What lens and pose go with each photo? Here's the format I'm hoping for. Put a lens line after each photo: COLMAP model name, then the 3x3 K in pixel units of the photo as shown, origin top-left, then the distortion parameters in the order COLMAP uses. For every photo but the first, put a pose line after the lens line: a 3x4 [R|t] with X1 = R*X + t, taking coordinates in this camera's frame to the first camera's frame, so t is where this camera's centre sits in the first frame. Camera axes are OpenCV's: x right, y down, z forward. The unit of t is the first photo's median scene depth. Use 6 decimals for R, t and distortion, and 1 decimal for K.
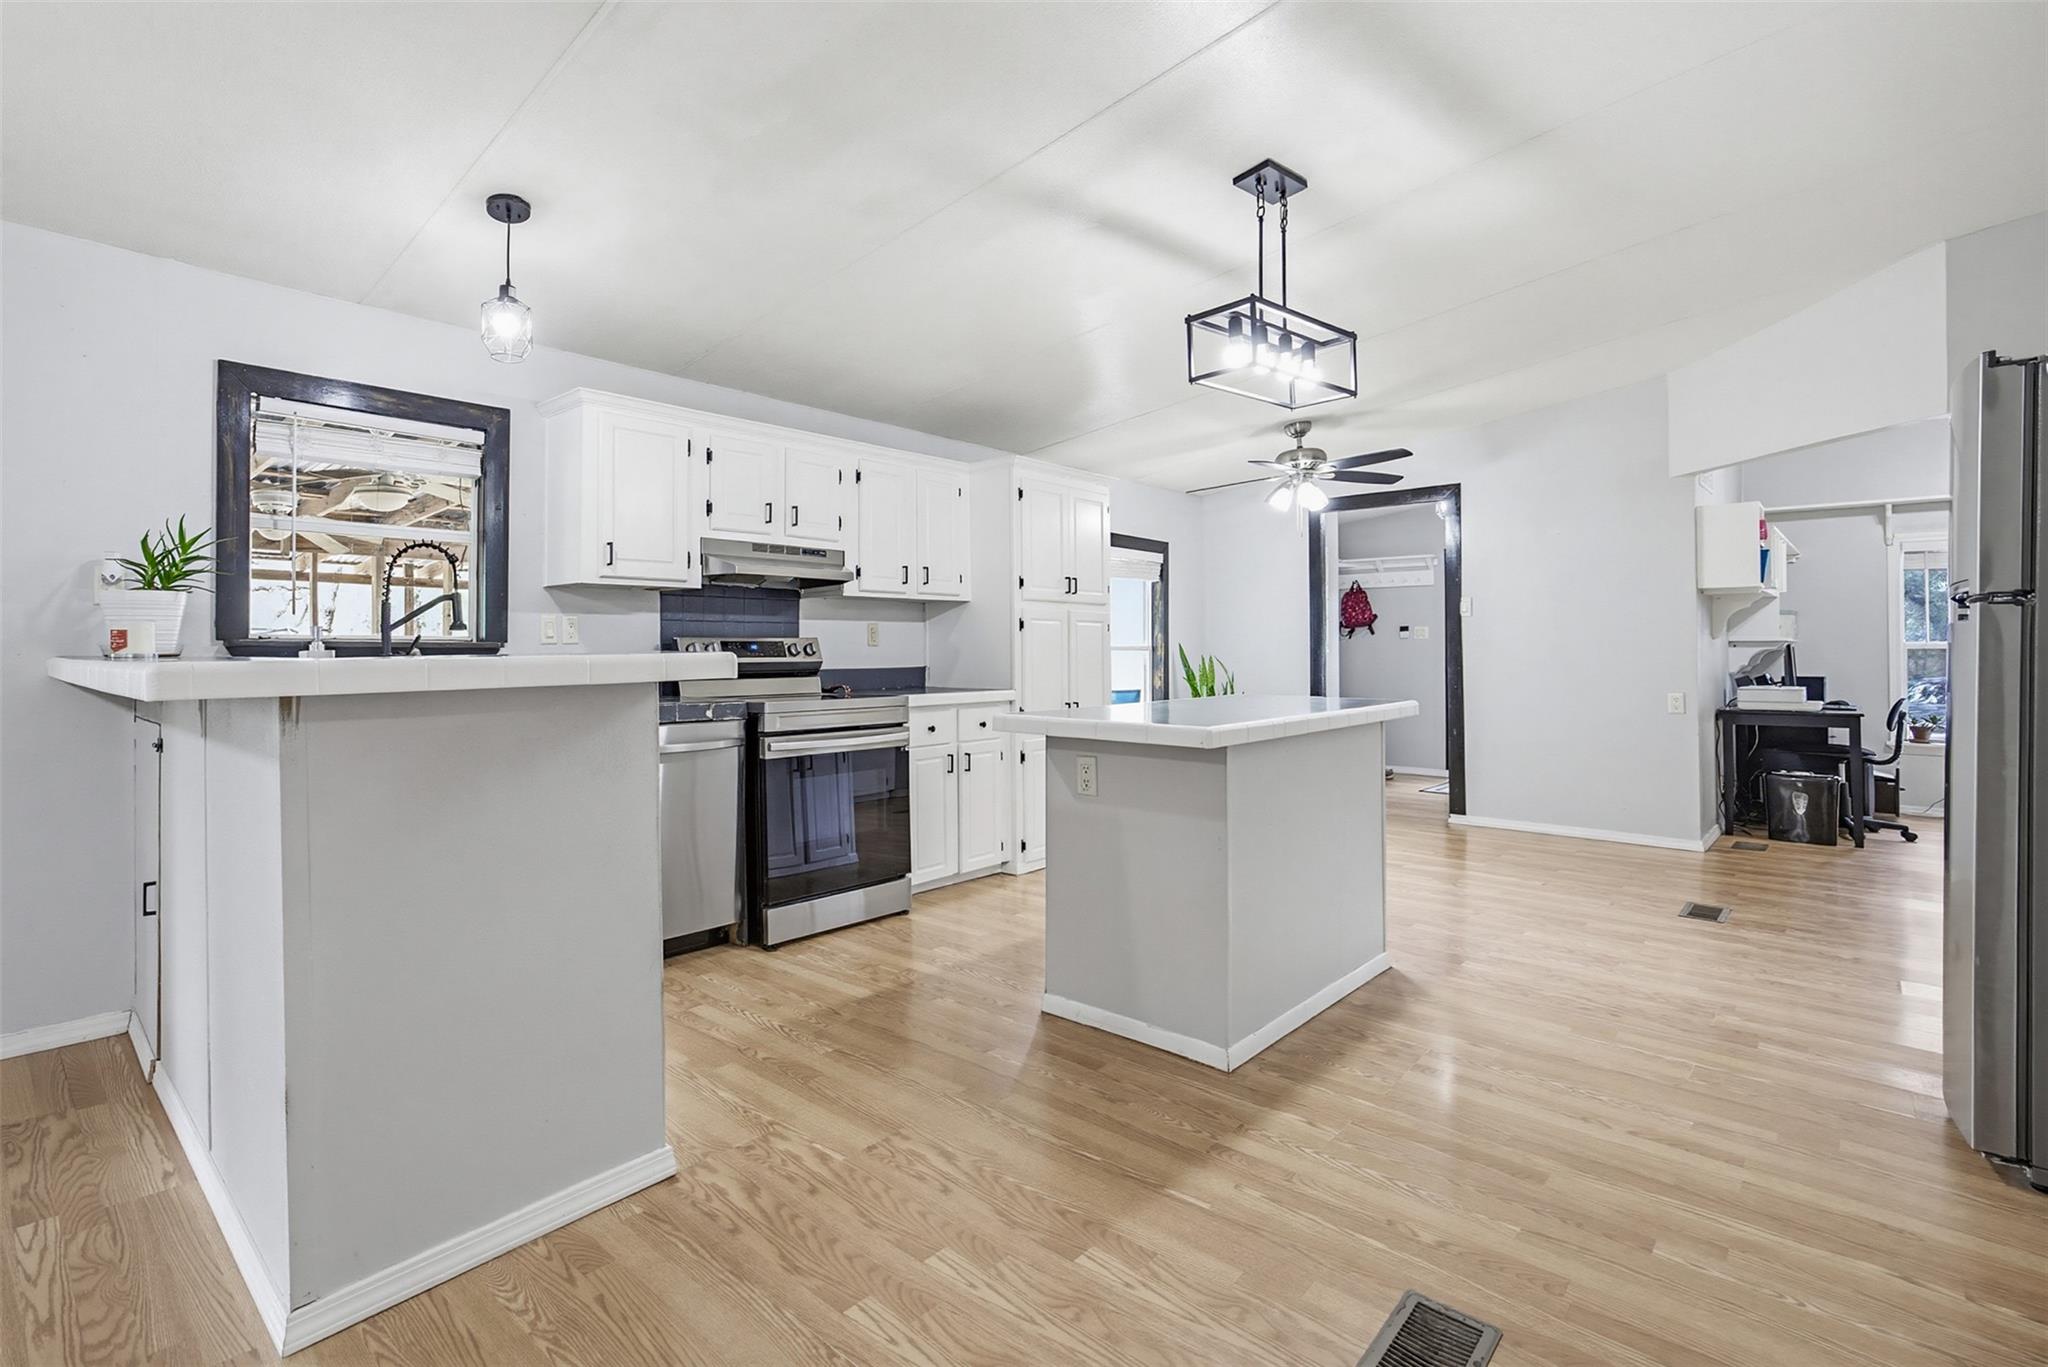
lens RADIAL K [[985.8, 0, 854.8], [0, 985.8, 647.6], [0, 0, 1]] dist [0.002590, 0.000427]
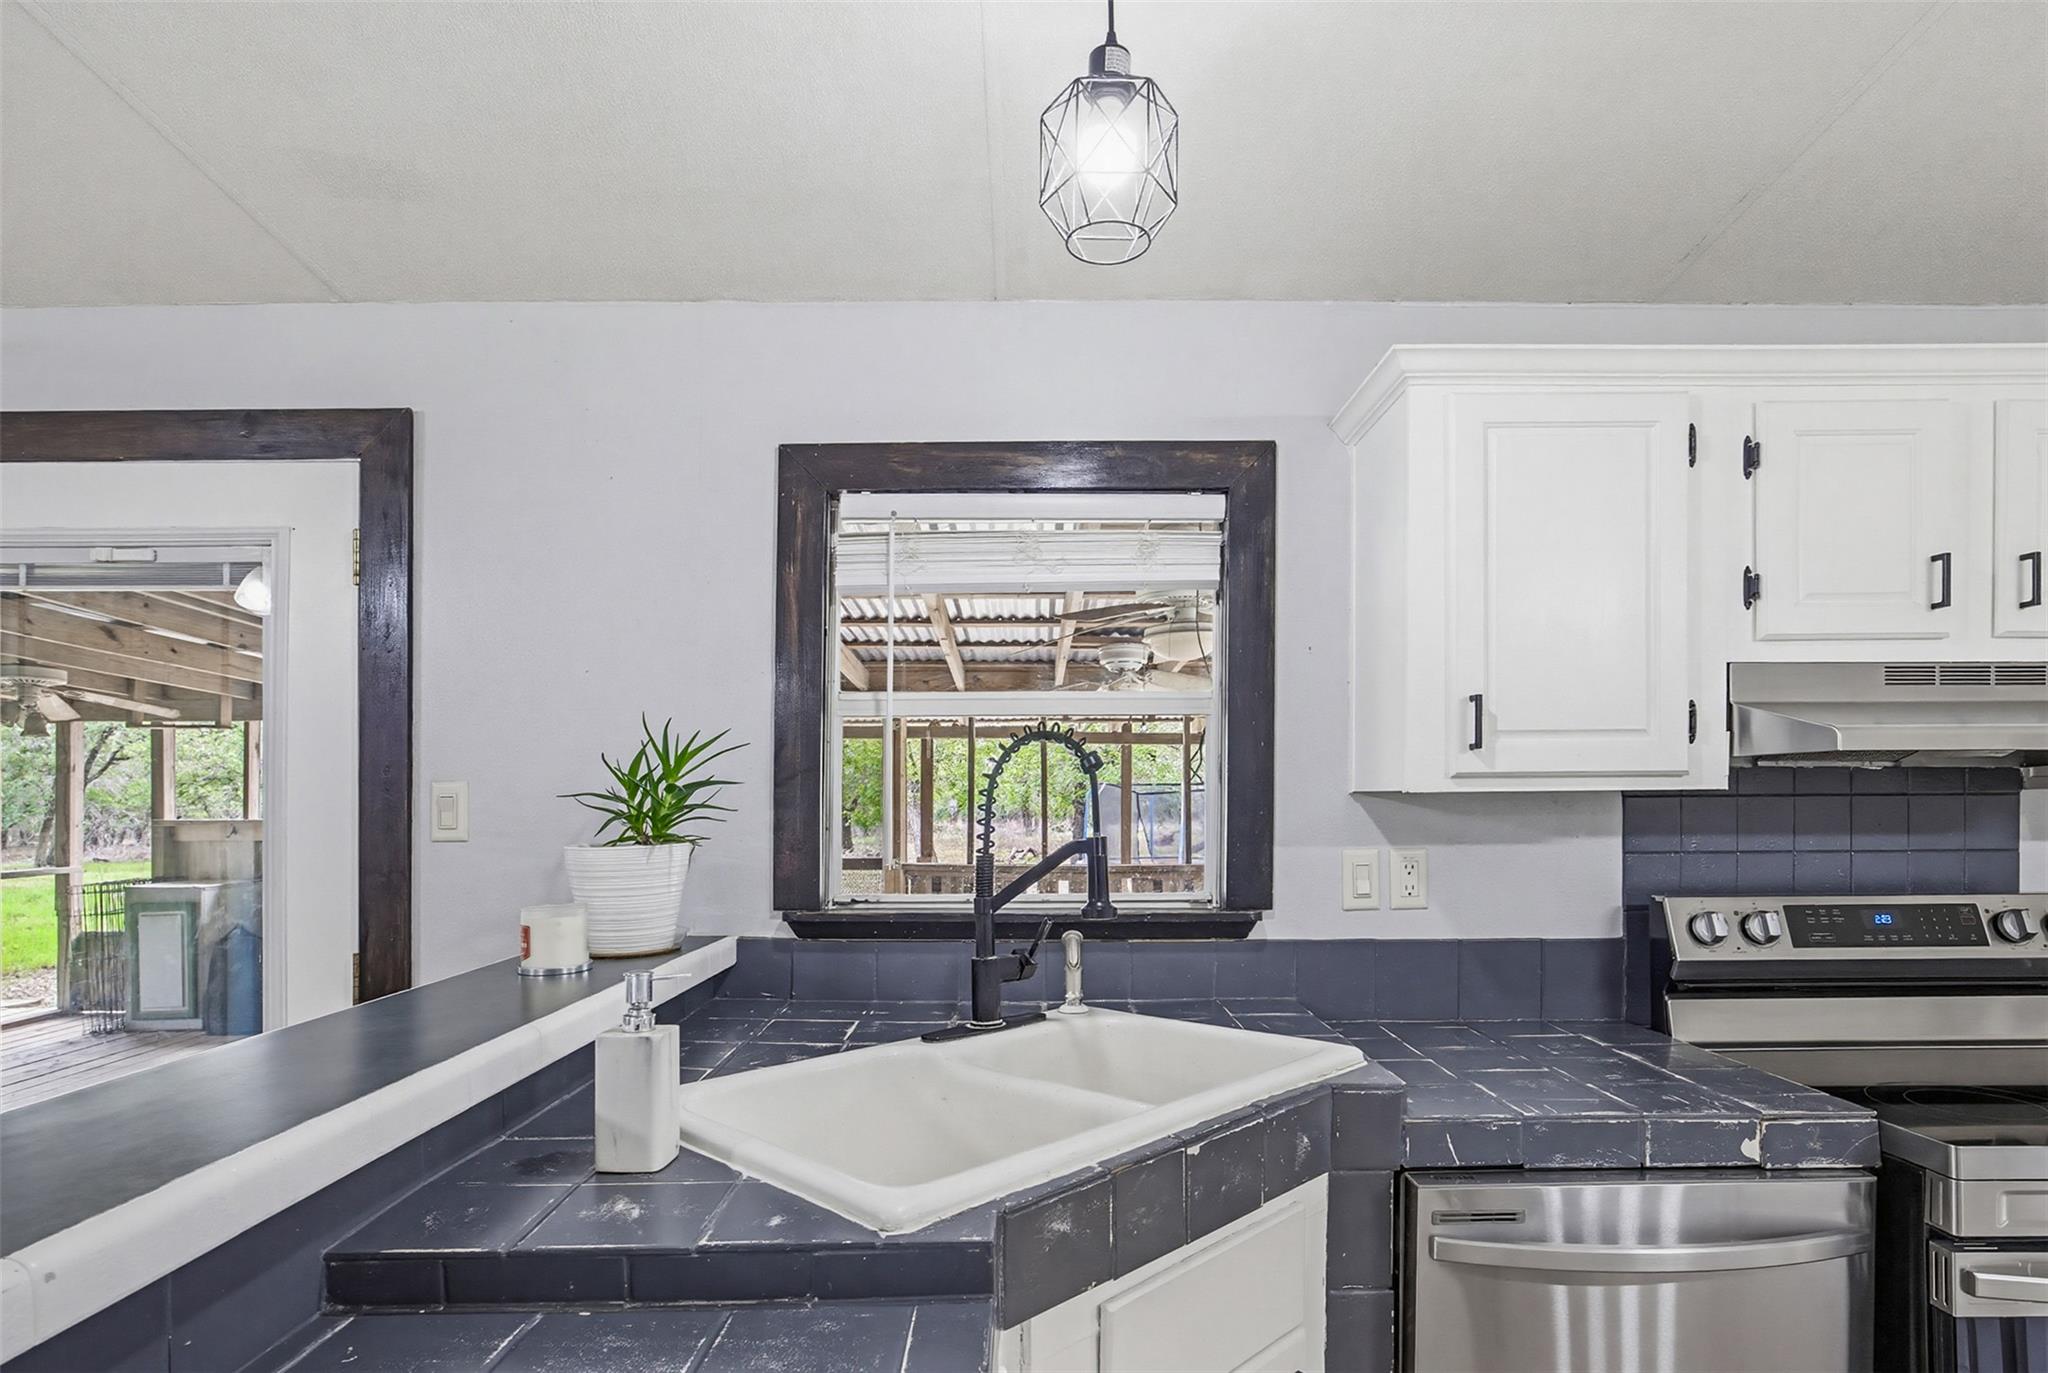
lens RADIAL K [[1085.1, 0, 1016.6], [0, 1085.1, 797.6], [0, 0, 1]] dist [-0.004017, -0.000376]
pose [[0.734910, -0.002540, -0.678160, -0.071632], [0.005315, 0.999984, 0.002014, -0.060672], [0.678144, -0.005085, 0.734911, 0.491408]]
